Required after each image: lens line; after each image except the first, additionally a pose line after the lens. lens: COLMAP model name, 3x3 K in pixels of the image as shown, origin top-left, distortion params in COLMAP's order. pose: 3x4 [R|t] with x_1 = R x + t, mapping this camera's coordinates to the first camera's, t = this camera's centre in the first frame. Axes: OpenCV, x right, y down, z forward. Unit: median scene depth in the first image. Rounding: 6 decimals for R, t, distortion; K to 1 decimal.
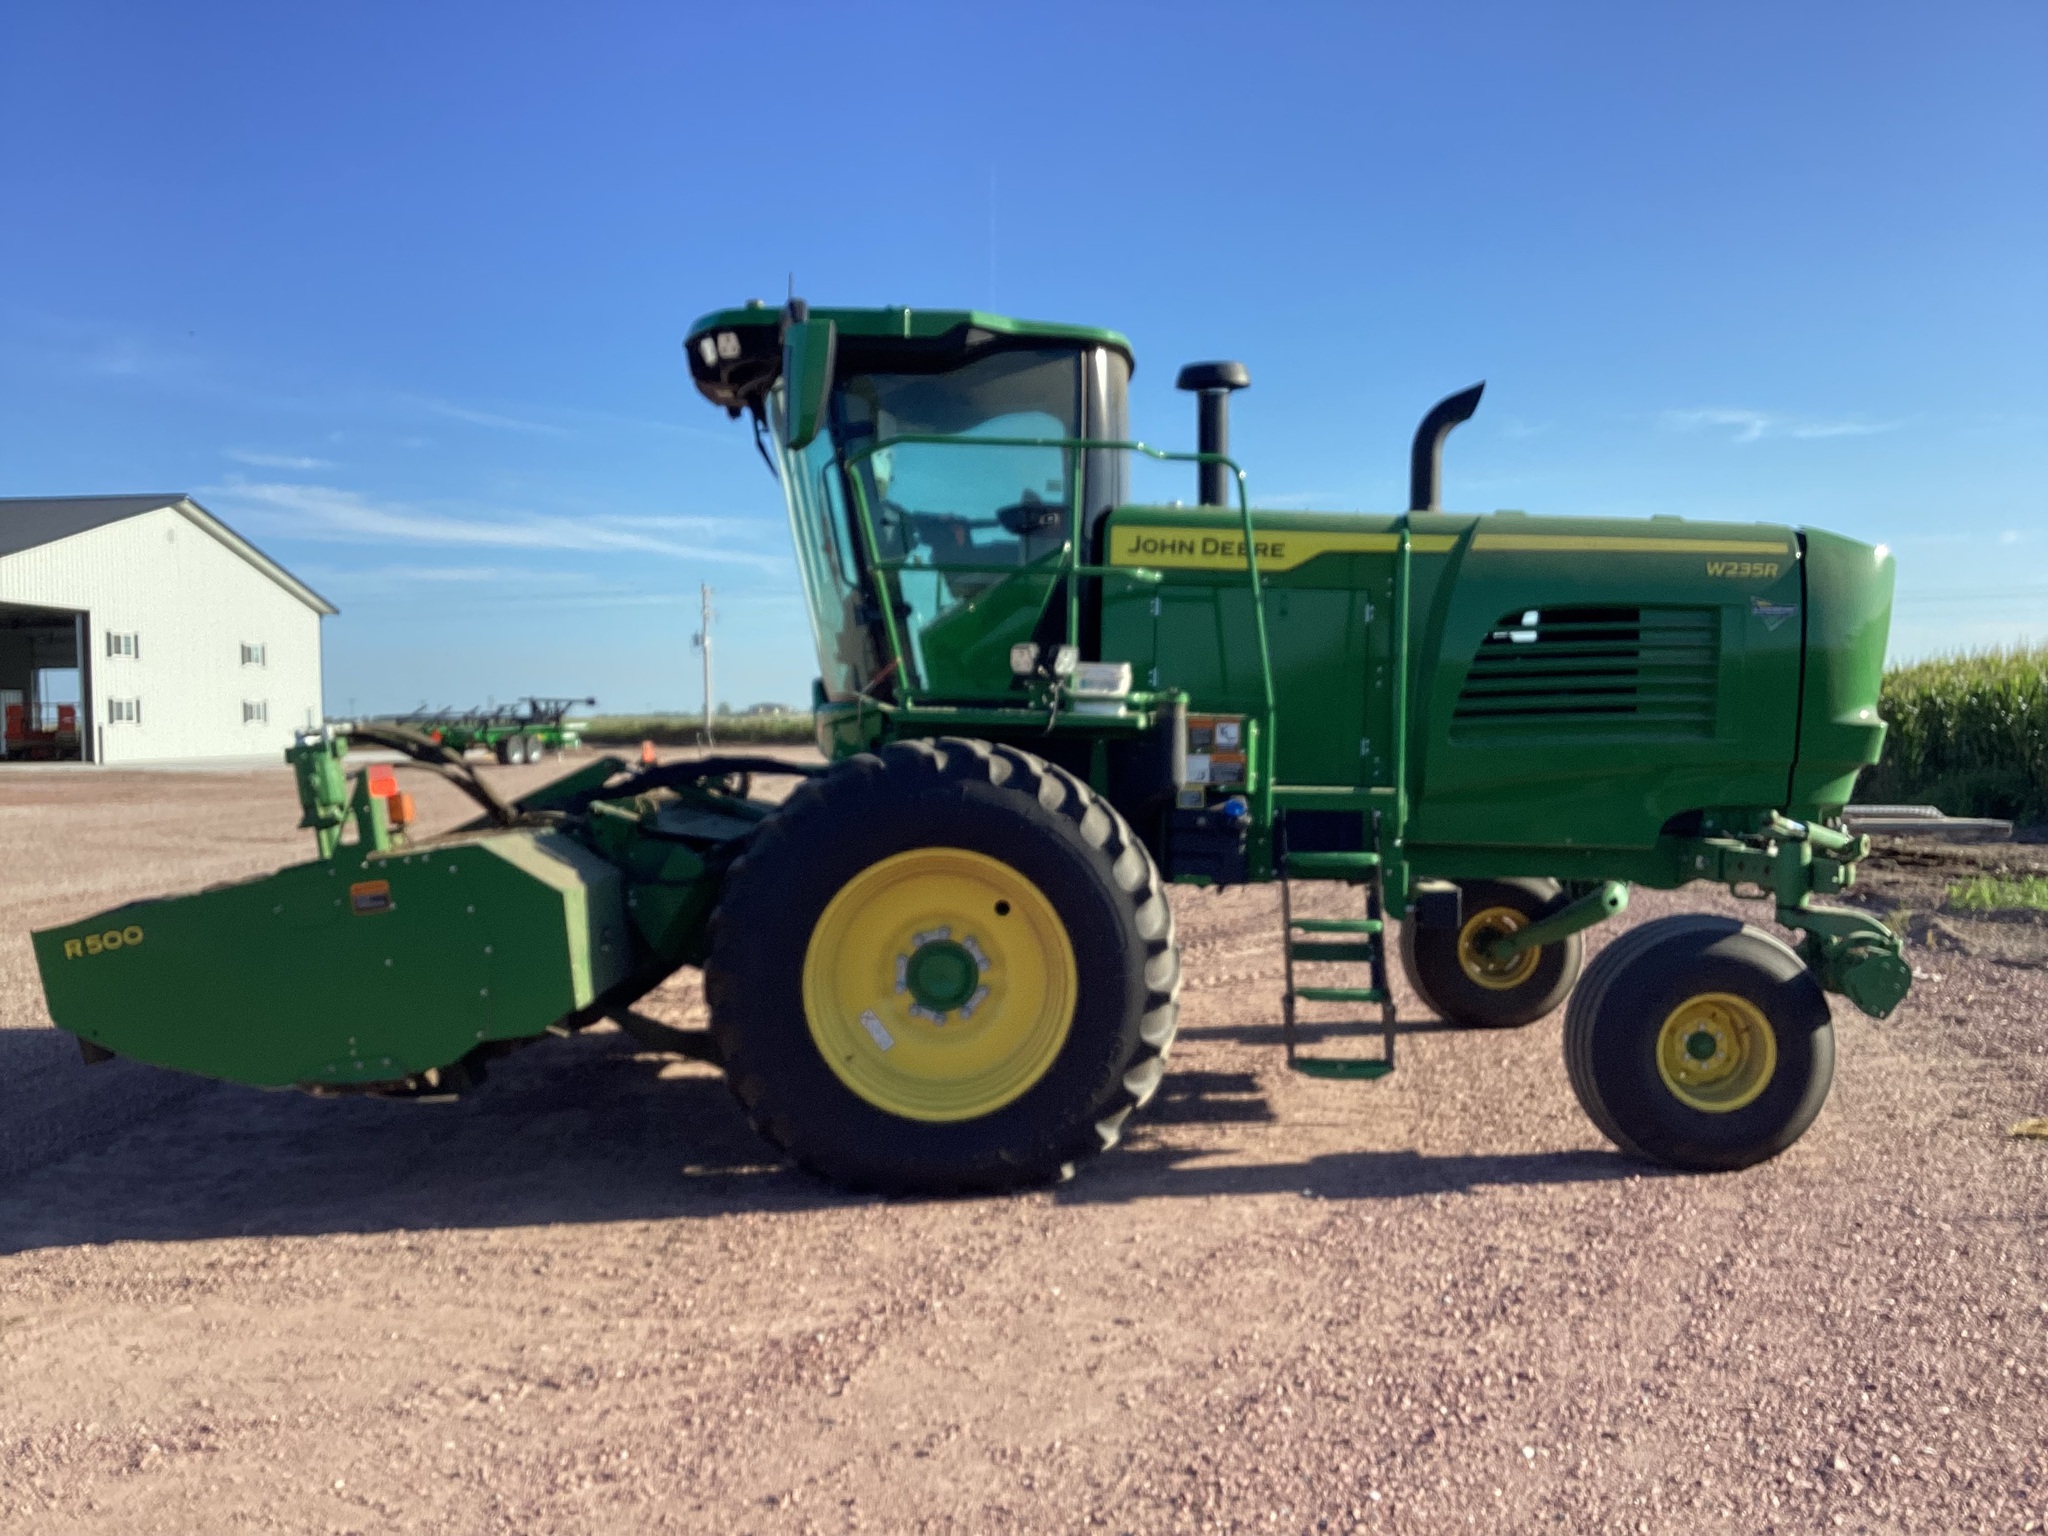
lens RADIAL K [[1849.8, 0, 1024.0], [0, 1849.8, 768.0], [0, 0, 1]] dist [0.104750, -0.198005]
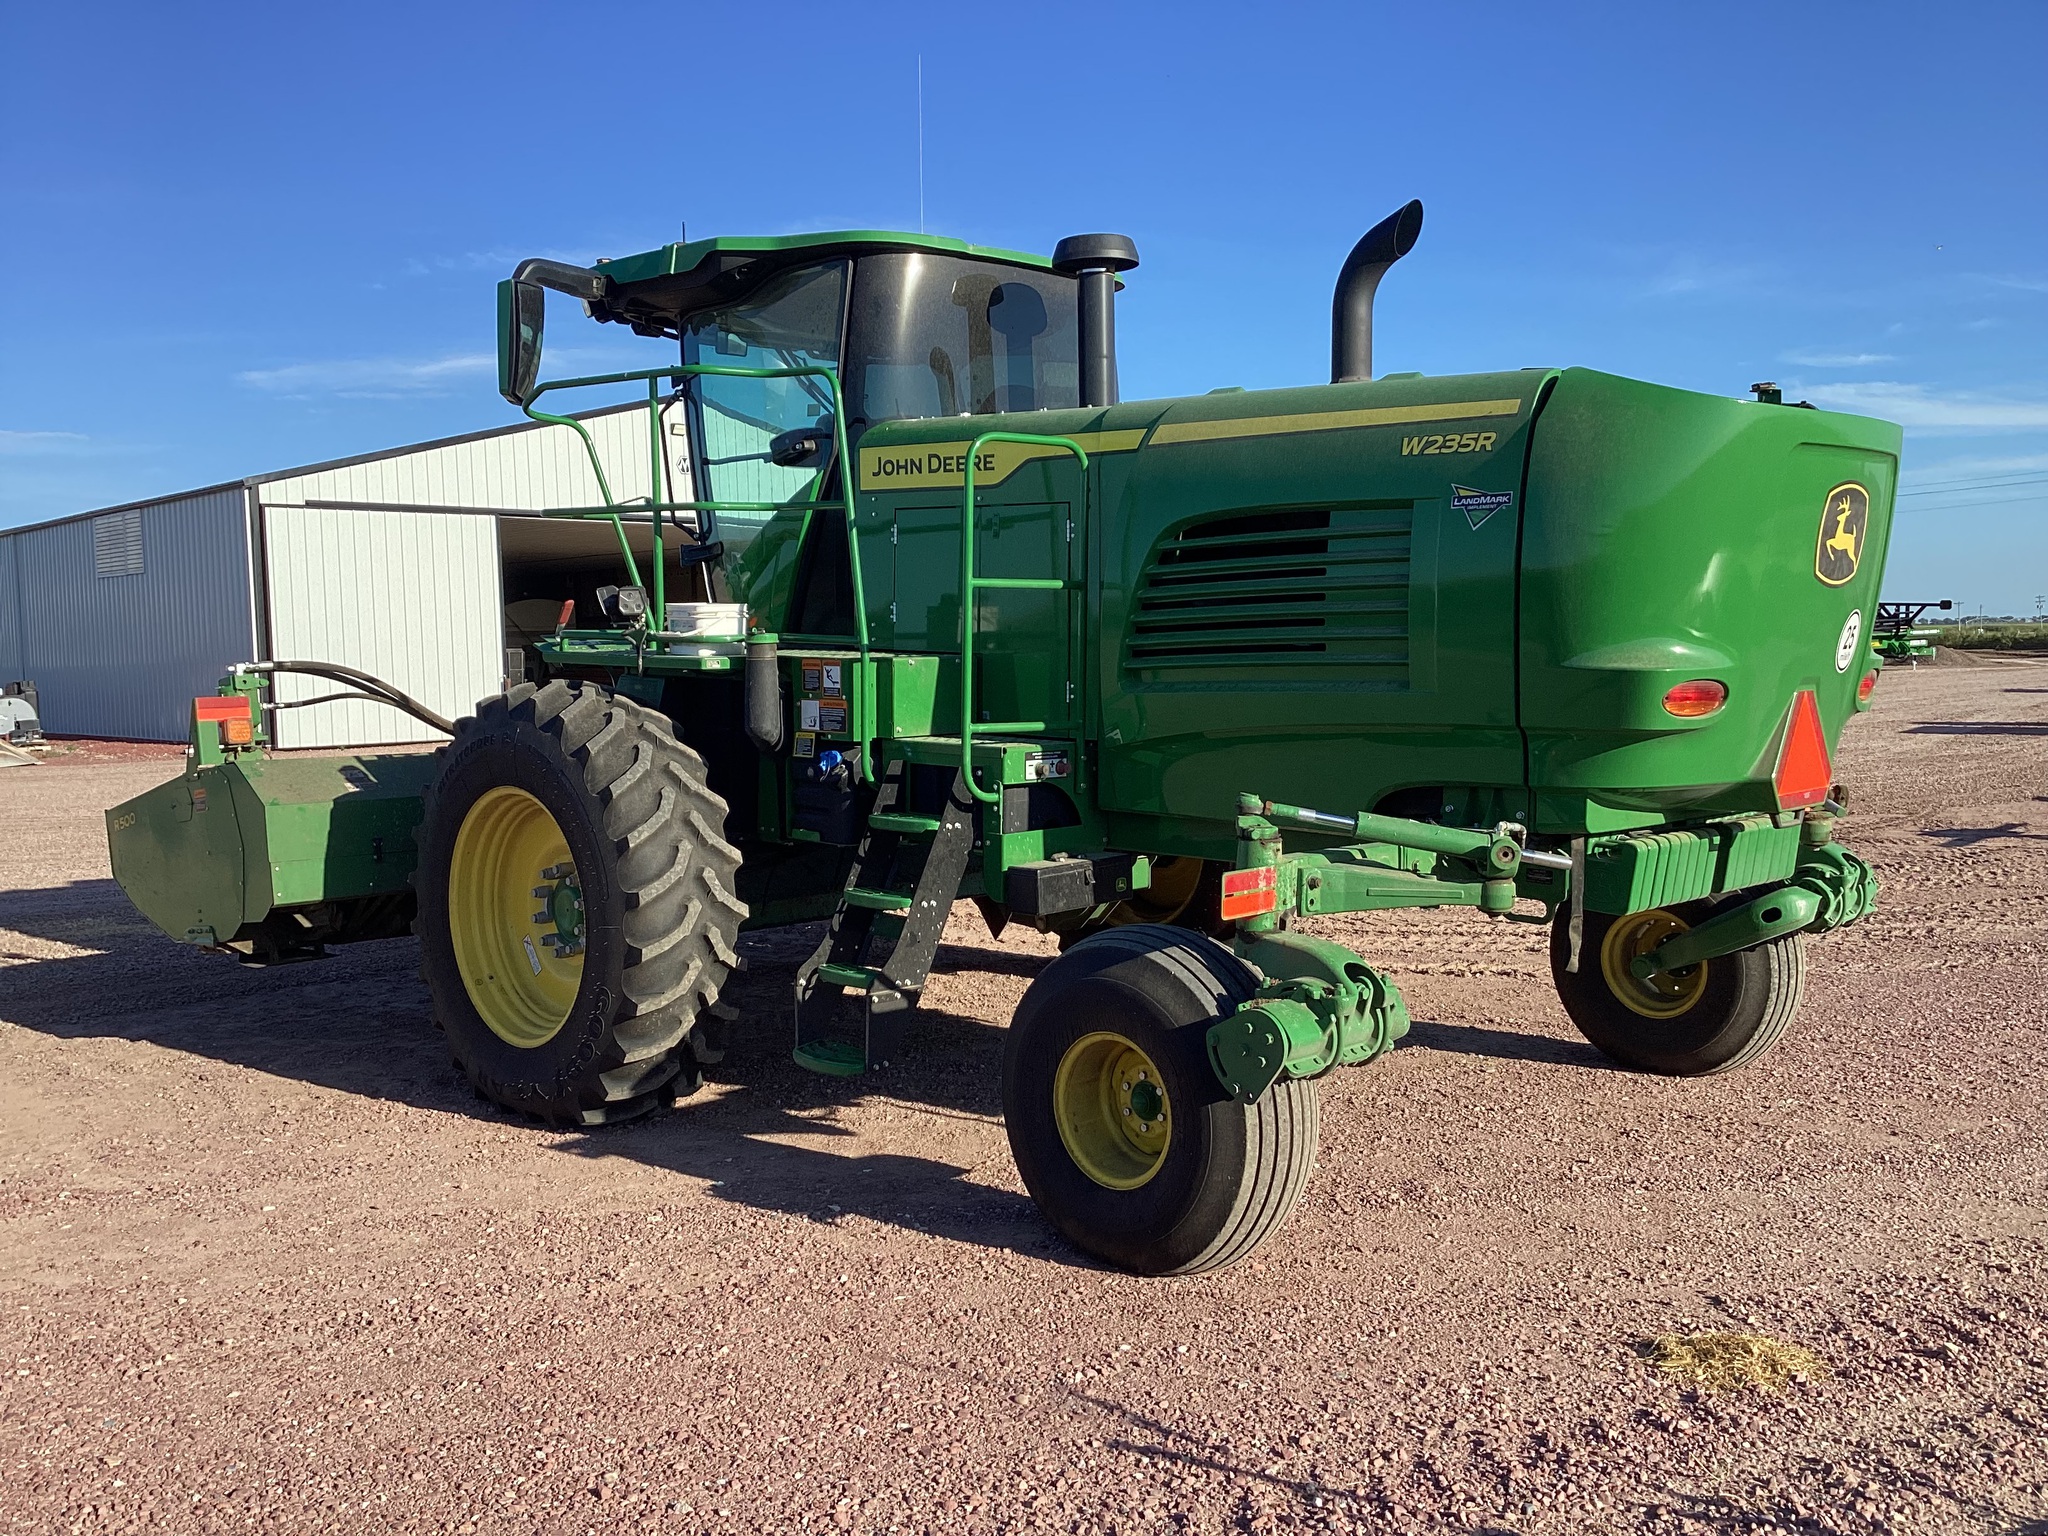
lens RADIAL K [[1849.8, 0, 1024.0], [0, 1849.8, 768.0], [0, 0, 1]] dist [0.104750, -0.198005]
pose [[0.705607, 0.045294, -0.707154, 0.765171], [-0.009532, 0.998471, 0.054442, -0.022743], [0.708539, -0.031674, 0.704960, 0.401076]]
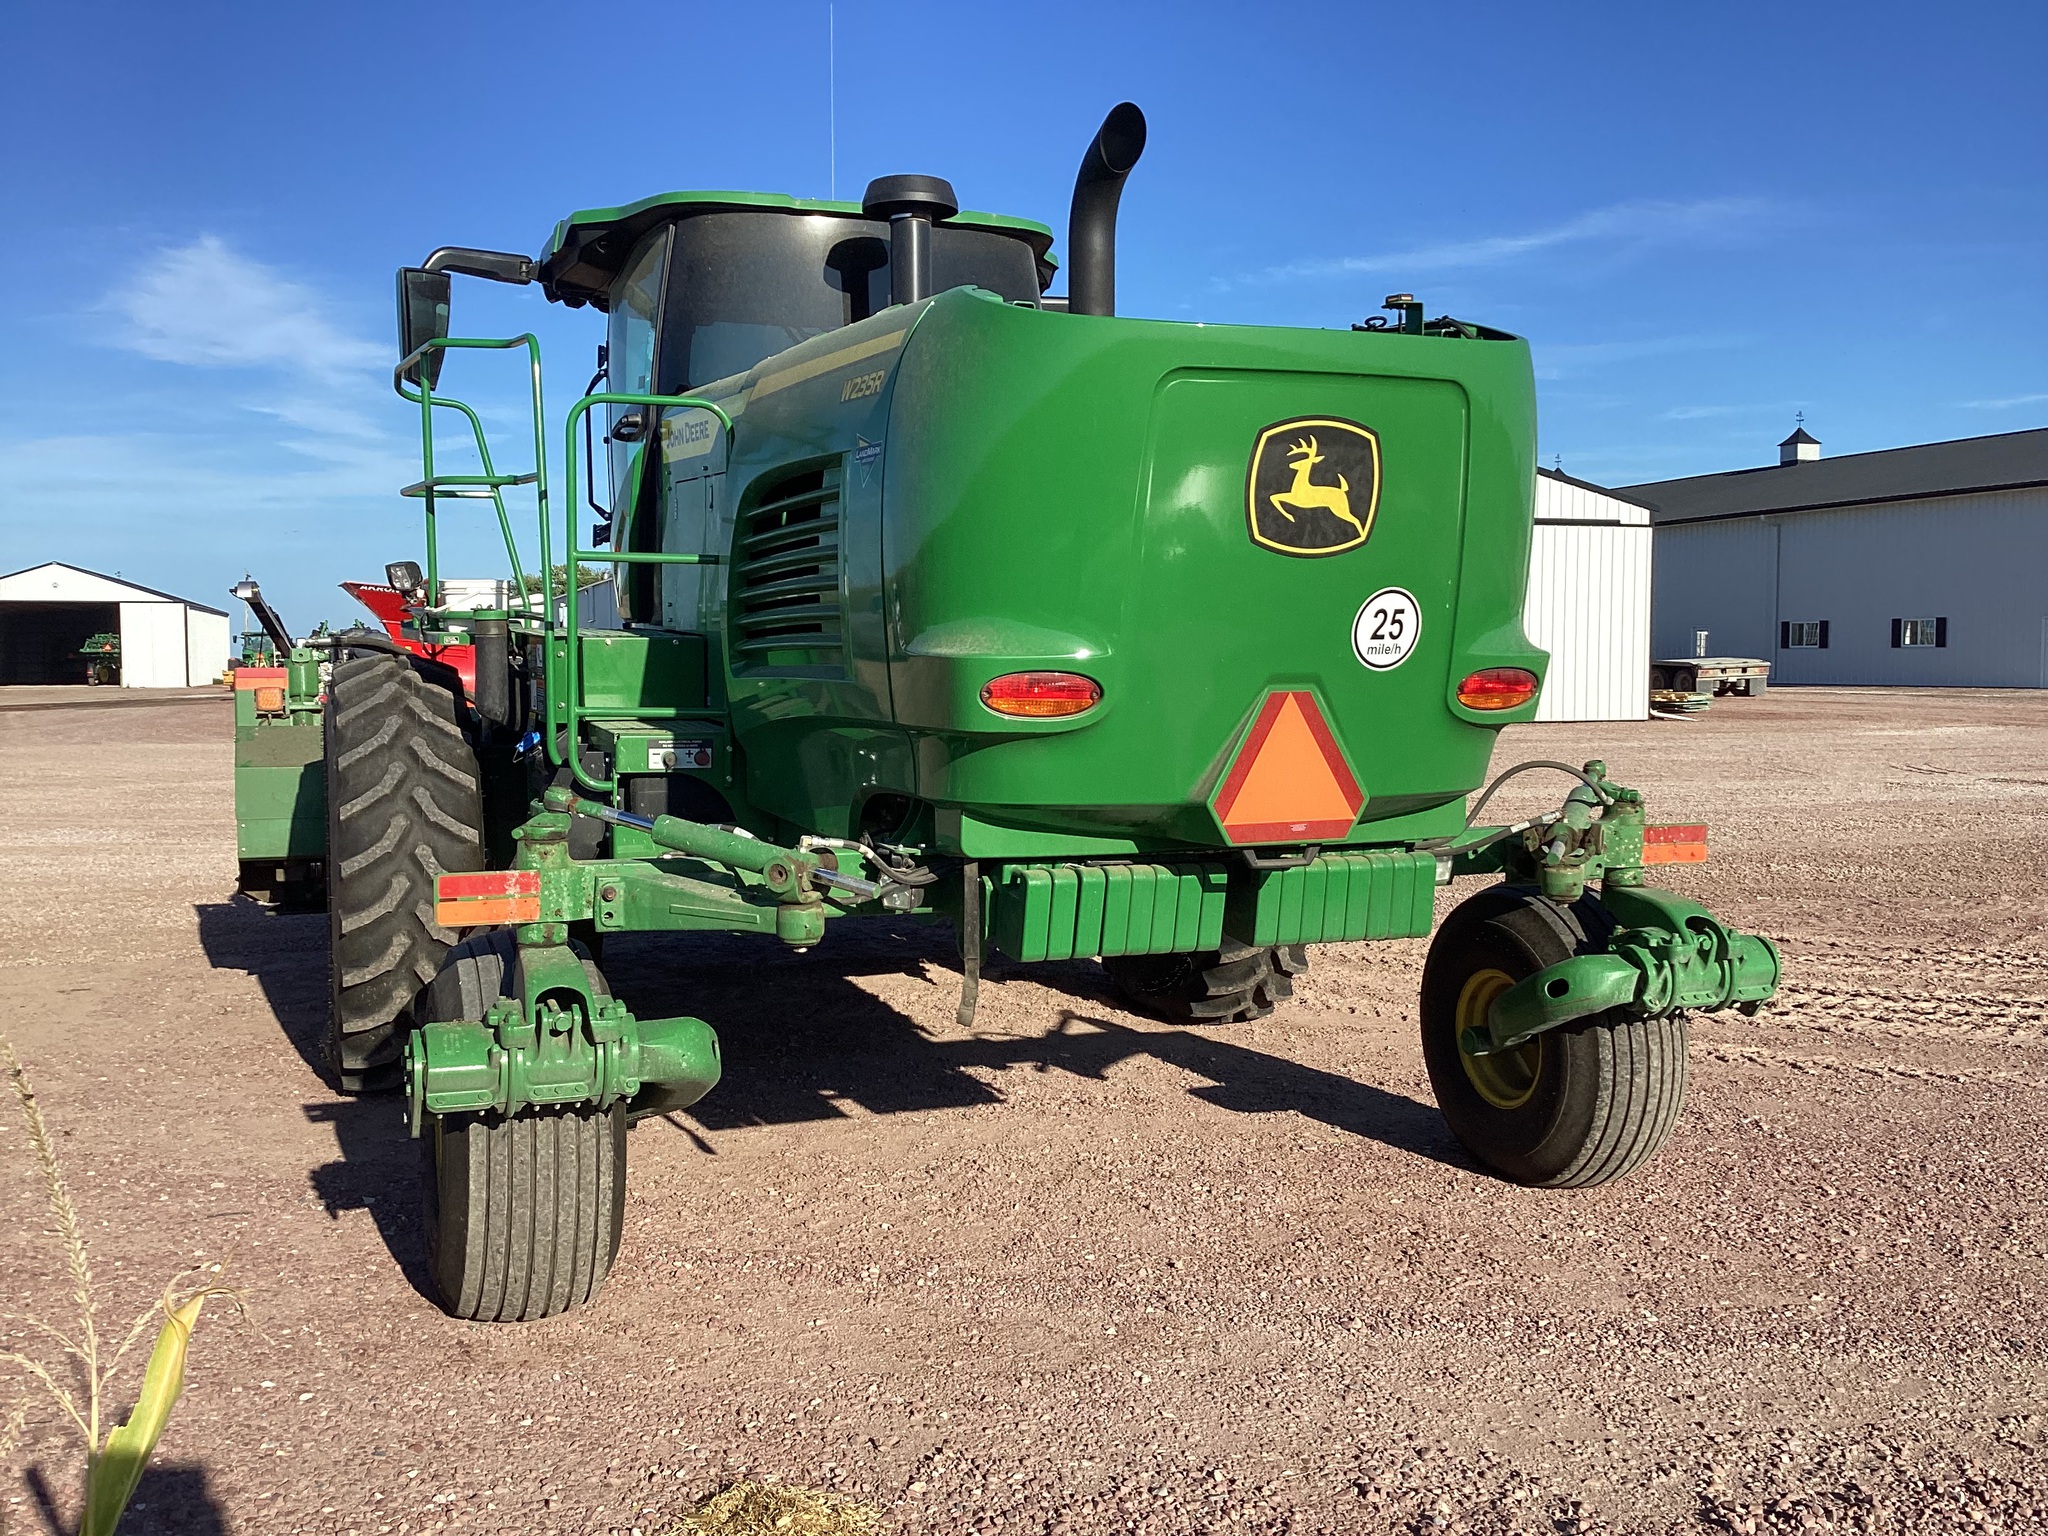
lens RADIAL K [[1849.8, 0, 1024.0], [0, 1849.8, 768.0], [0, 0, 1]] dist [0.104750, -0.198005]
pose [[0.361867, 0.069486, -0.929636, 0.952225], [-0.030170, 0.997569, 0.062820, -0.025812], [0.931741, 0.005315, 0.363084, 0.852345]]
